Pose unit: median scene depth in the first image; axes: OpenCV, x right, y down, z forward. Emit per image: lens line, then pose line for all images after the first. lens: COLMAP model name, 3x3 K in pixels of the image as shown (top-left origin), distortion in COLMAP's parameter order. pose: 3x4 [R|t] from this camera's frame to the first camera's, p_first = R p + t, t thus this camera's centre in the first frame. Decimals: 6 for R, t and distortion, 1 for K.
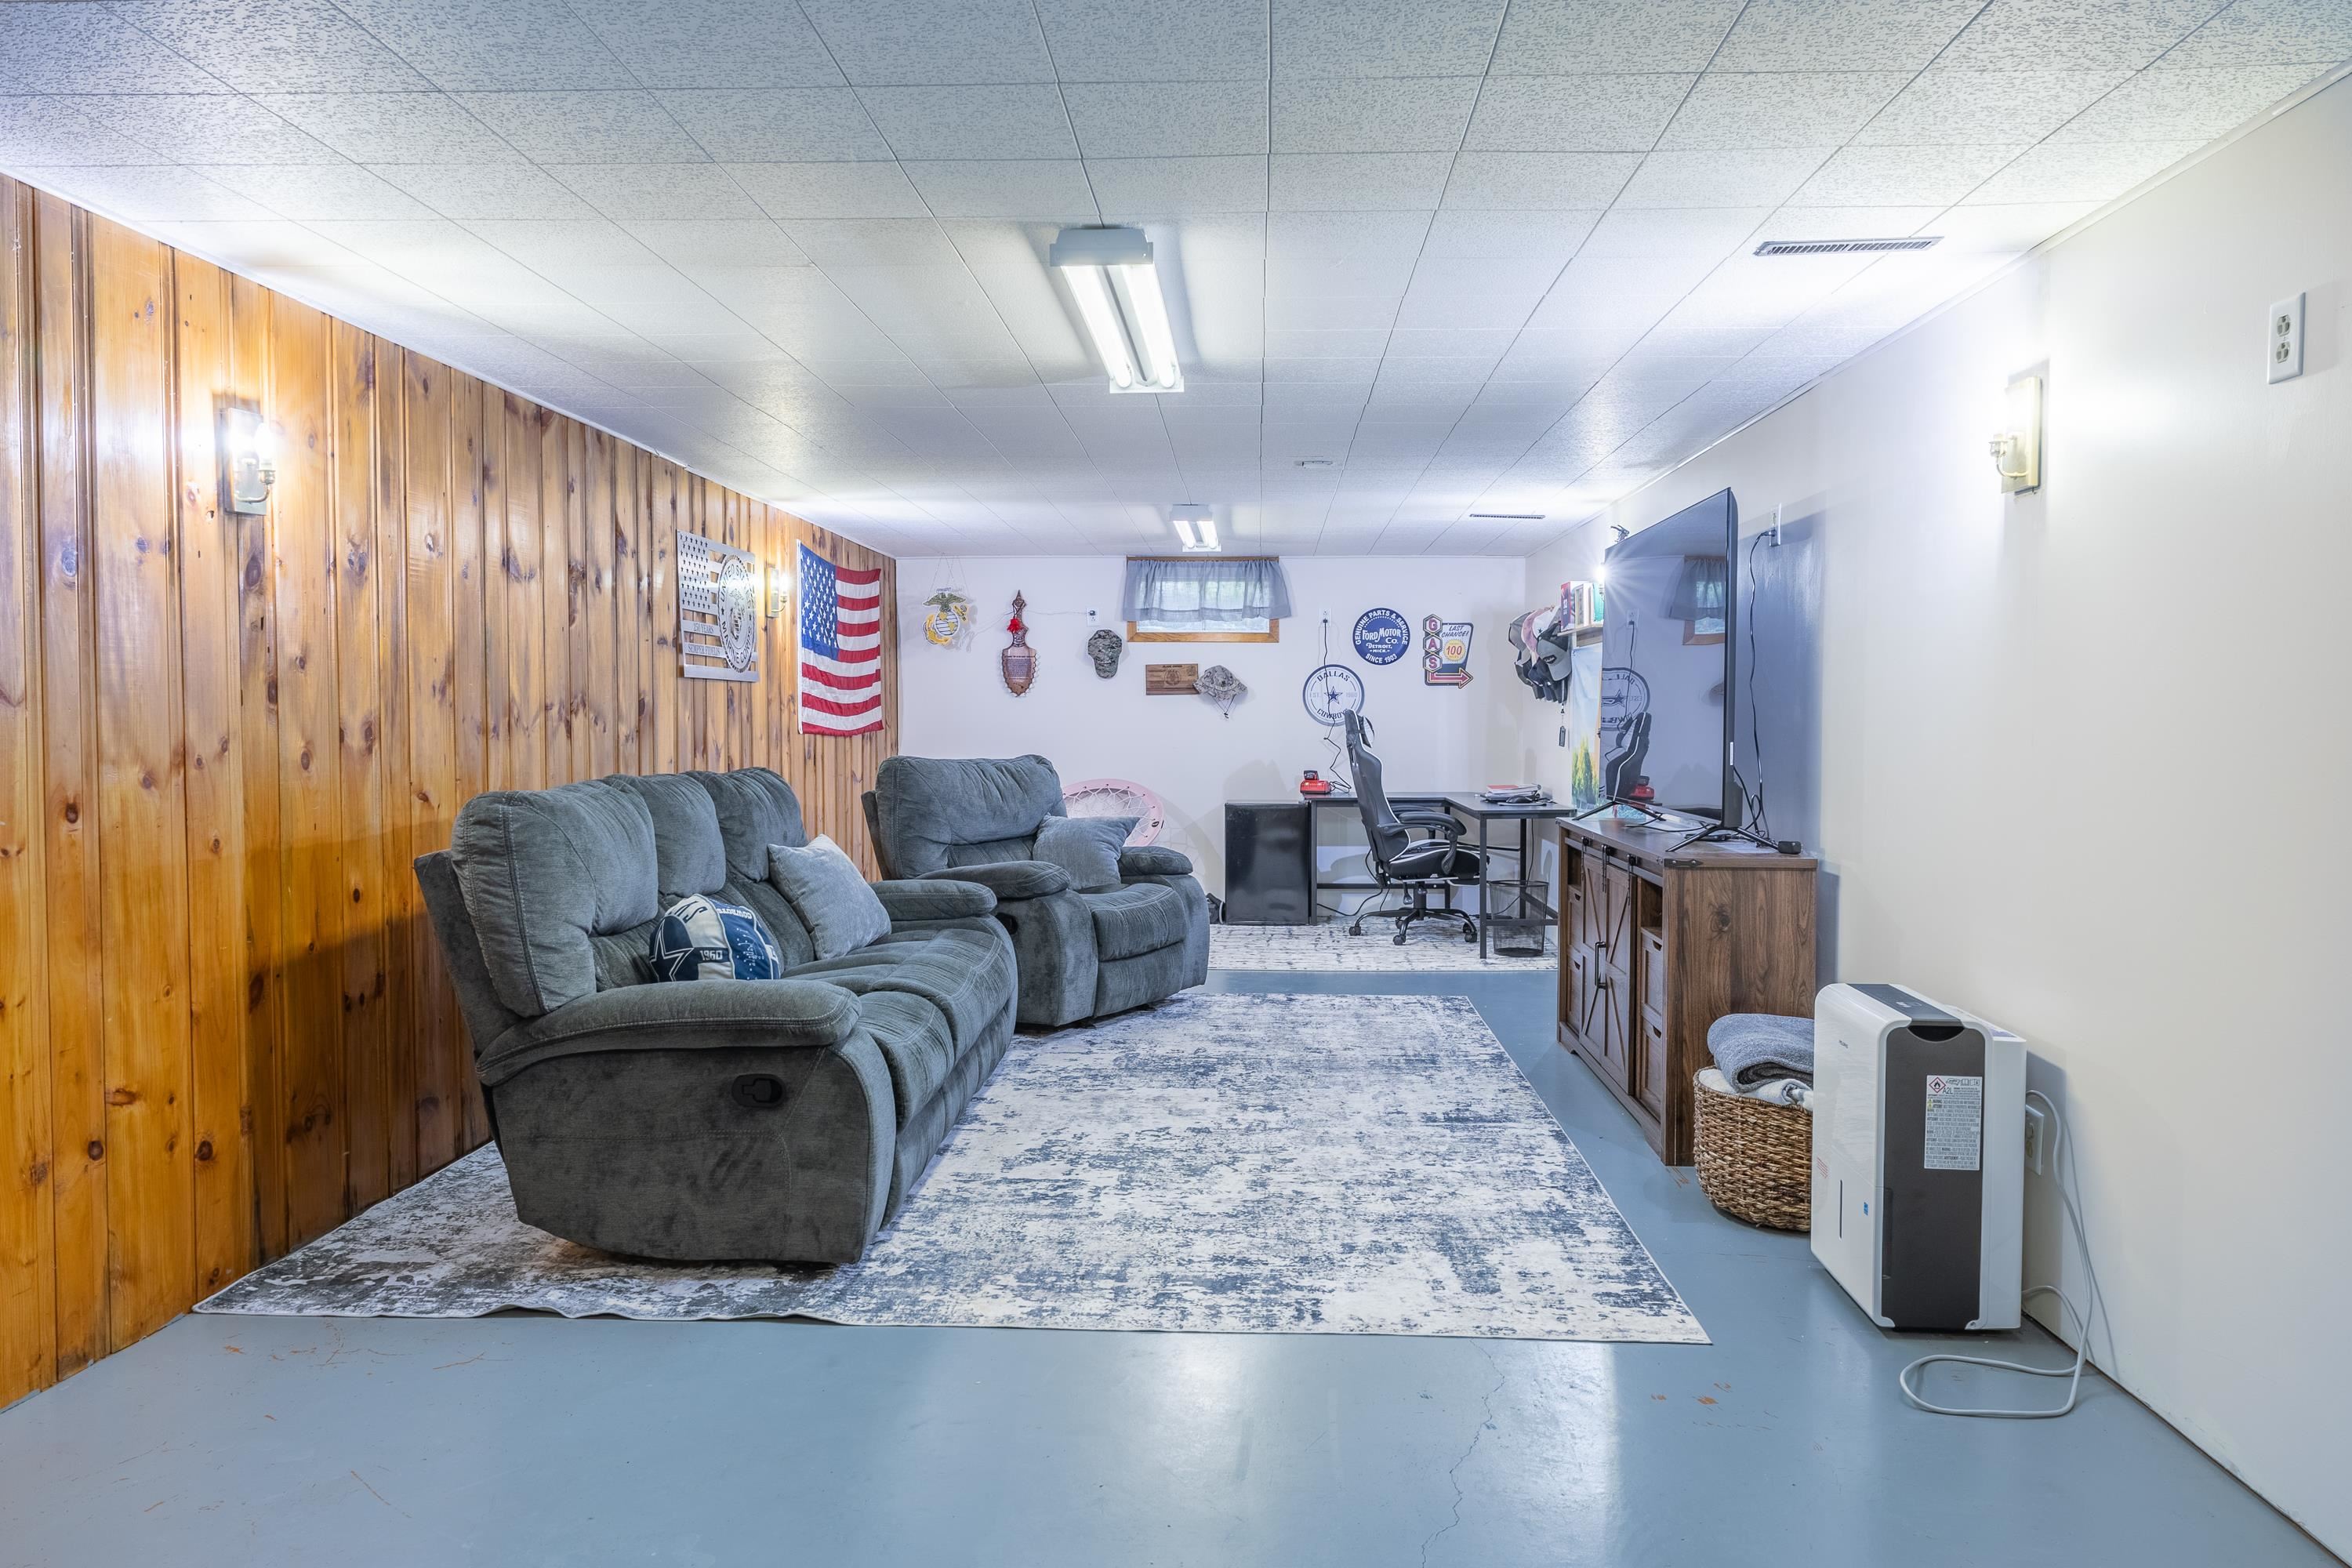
lens RADIAL K [[1633.9, 0, 1175.0], [0, 1633.9, 776.6], [0, 0, 1]] dist [-0.013519, -0.000248]
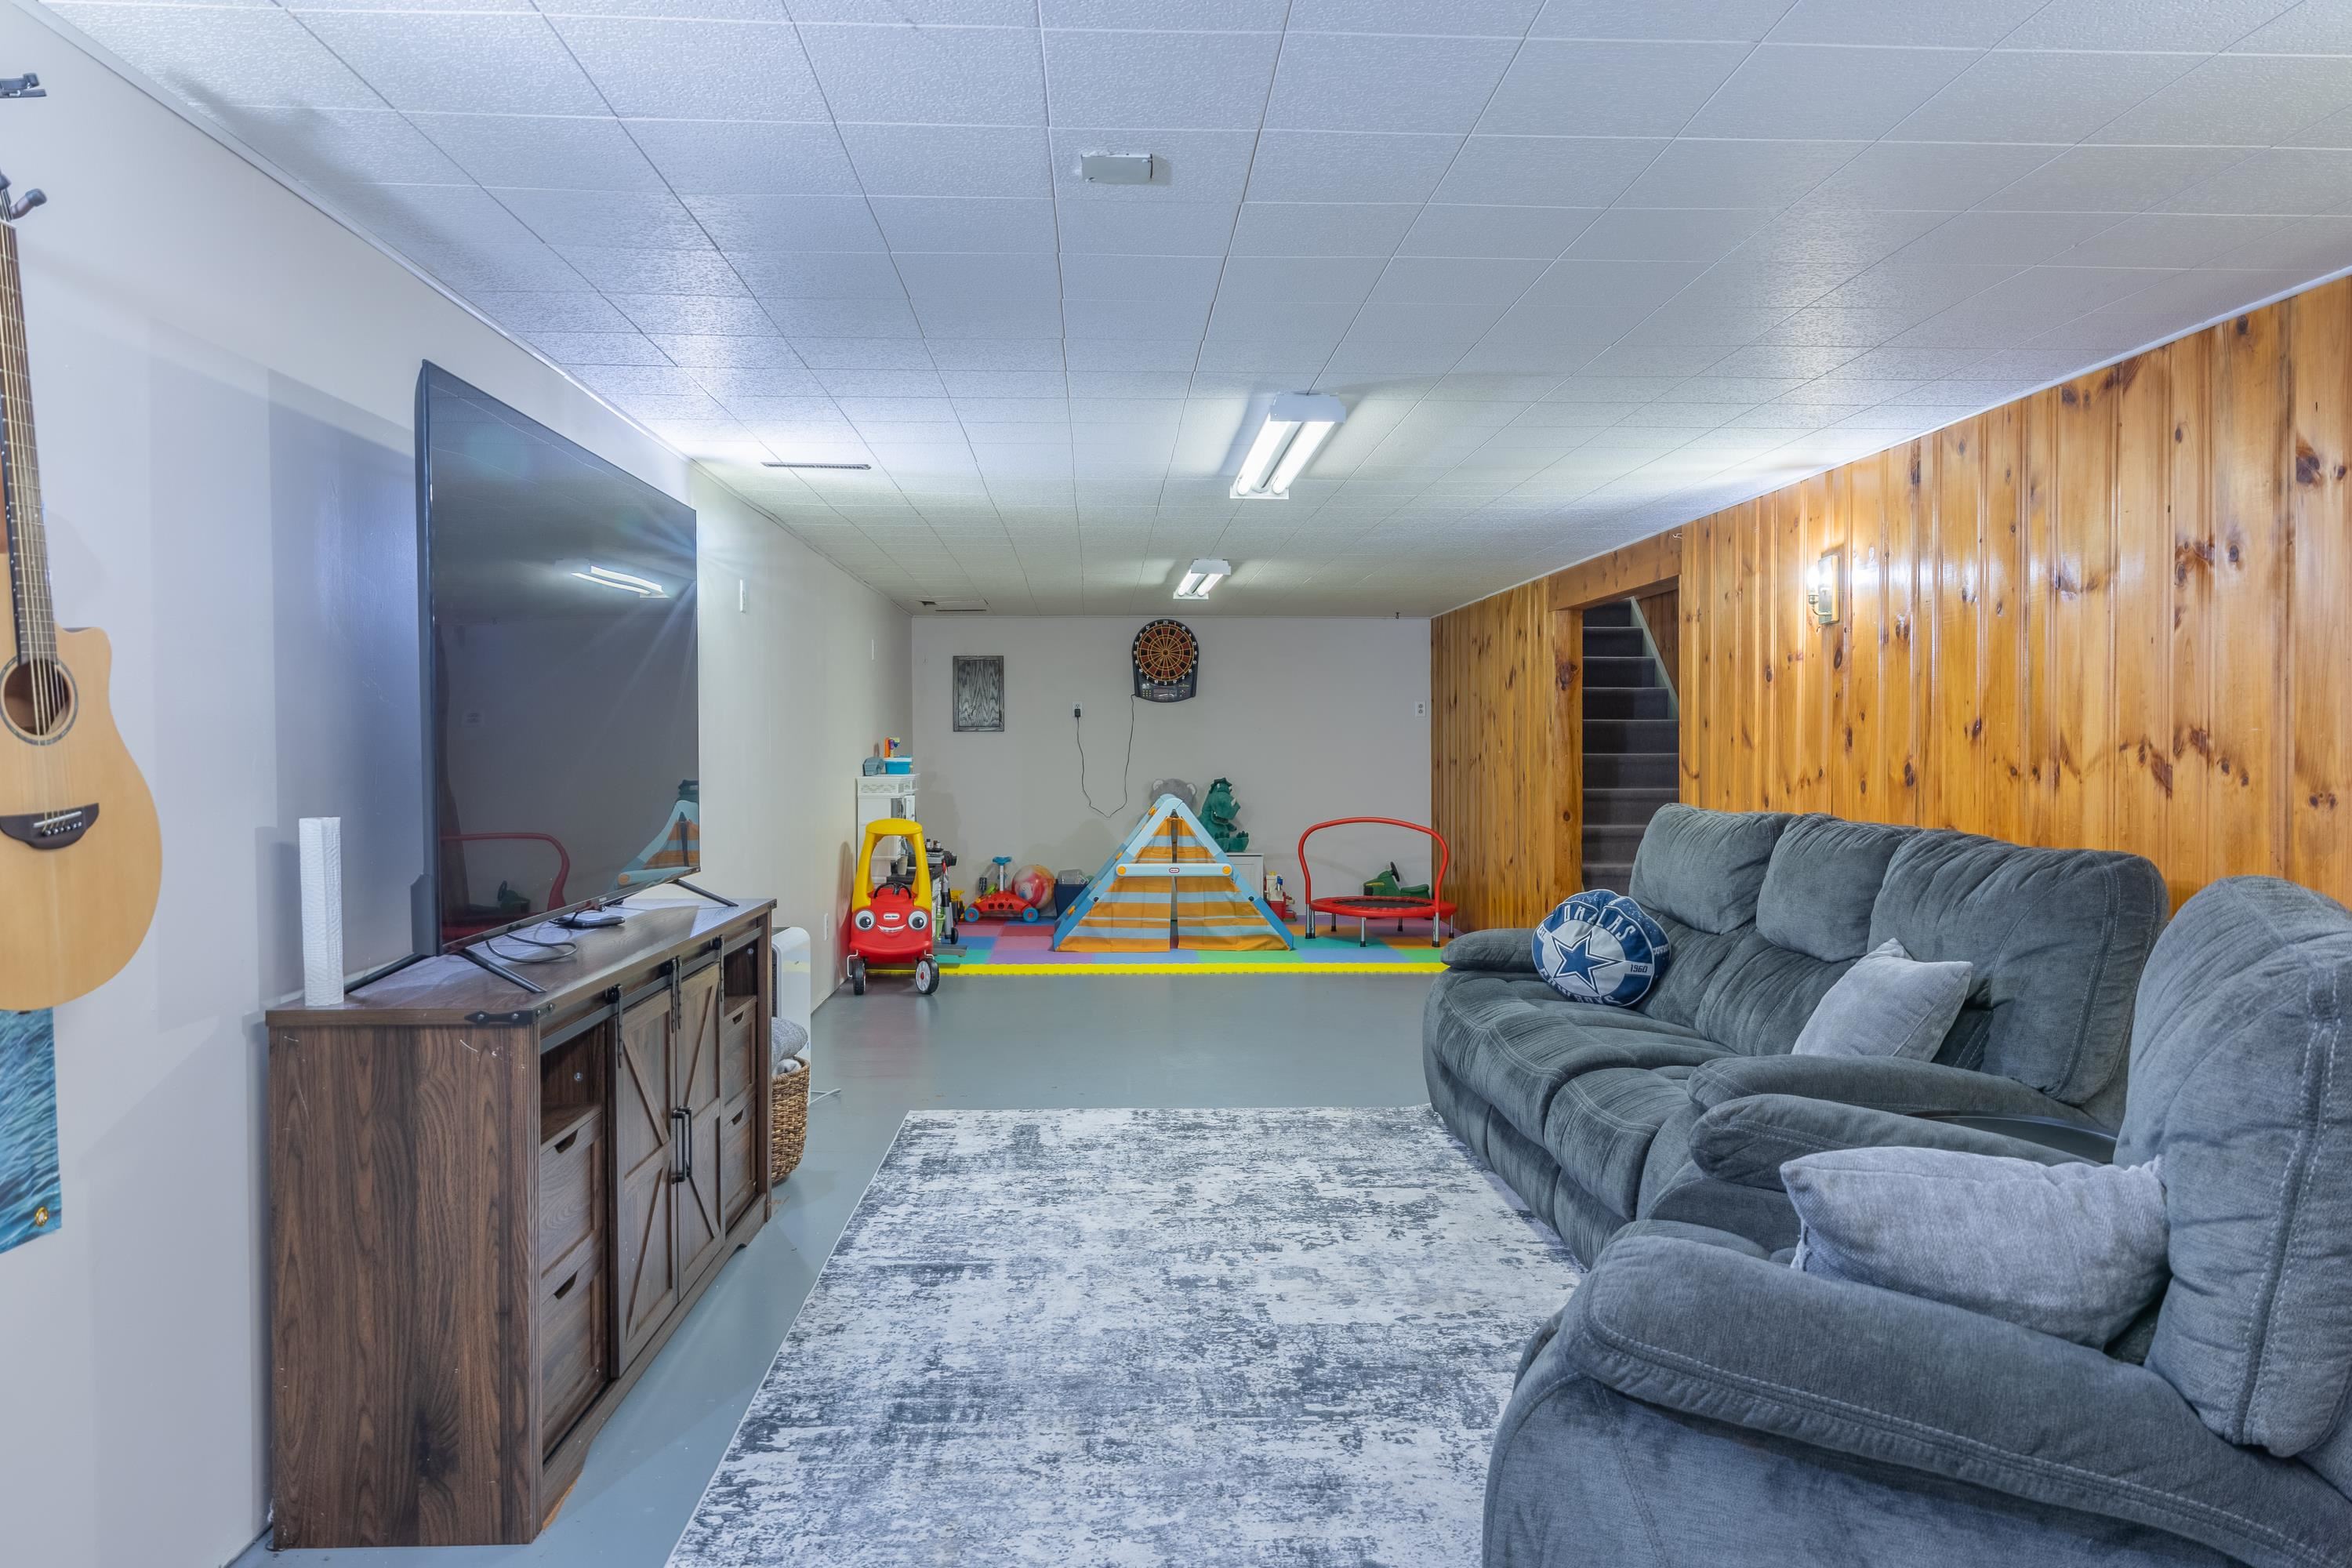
lens RADIAL K [[1633.9, 0, 1175.9], [0, 1633.9, 782.5], [0, 0, 1]] dist [-0.013519, -0.000248]
pose [[-0.995135, -0.000836, -0.098518, 0.156296], [-0.007164, 0.997931, 0.063898, -0.082361], [0.098261, 0.064293, -0.993082, 1.964499]]
